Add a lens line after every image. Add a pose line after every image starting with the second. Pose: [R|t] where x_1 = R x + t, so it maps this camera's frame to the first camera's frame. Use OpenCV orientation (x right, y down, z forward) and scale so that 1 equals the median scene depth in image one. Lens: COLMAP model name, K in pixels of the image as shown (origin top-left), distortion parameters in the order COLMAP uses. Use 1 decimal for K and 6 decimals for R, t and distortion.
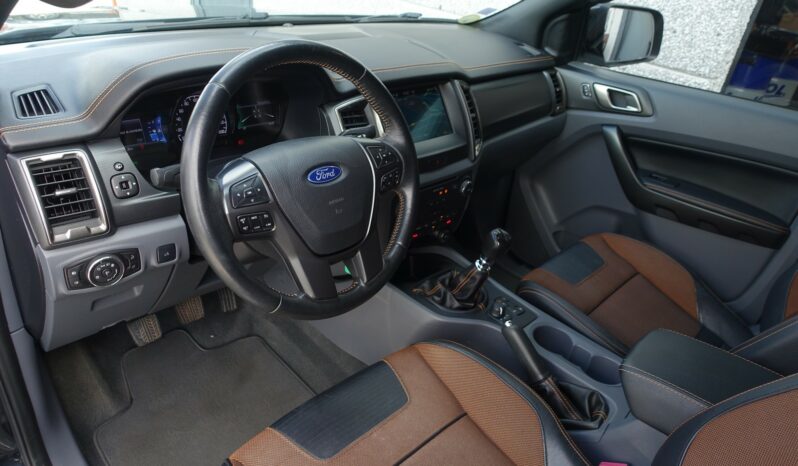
lens RADIAL K [[543.2, 0, 399.0], [0, 543.2, 233.0], [0, 0, 1]] dist [-0.000745, -0.002295]
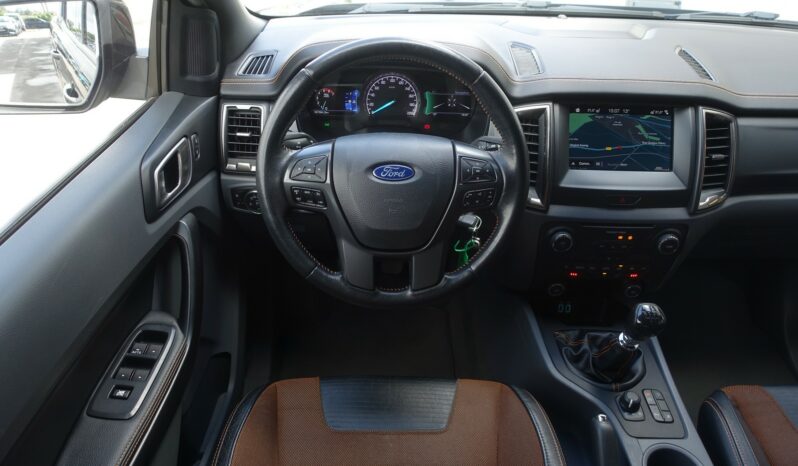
lens RADIAL K [[549.9, 0, 399.0], [0, 549.9, 233.0], [0, 0, 1]] dist [-0.021706, 0.002302]
pose [[0.709446, 0.324847, -0.625429, 0.354438], [-0.300401, 0.942165, 0.148604, -0.102521], [0.637531, 0.082453, 0.766000, 0.154696]]
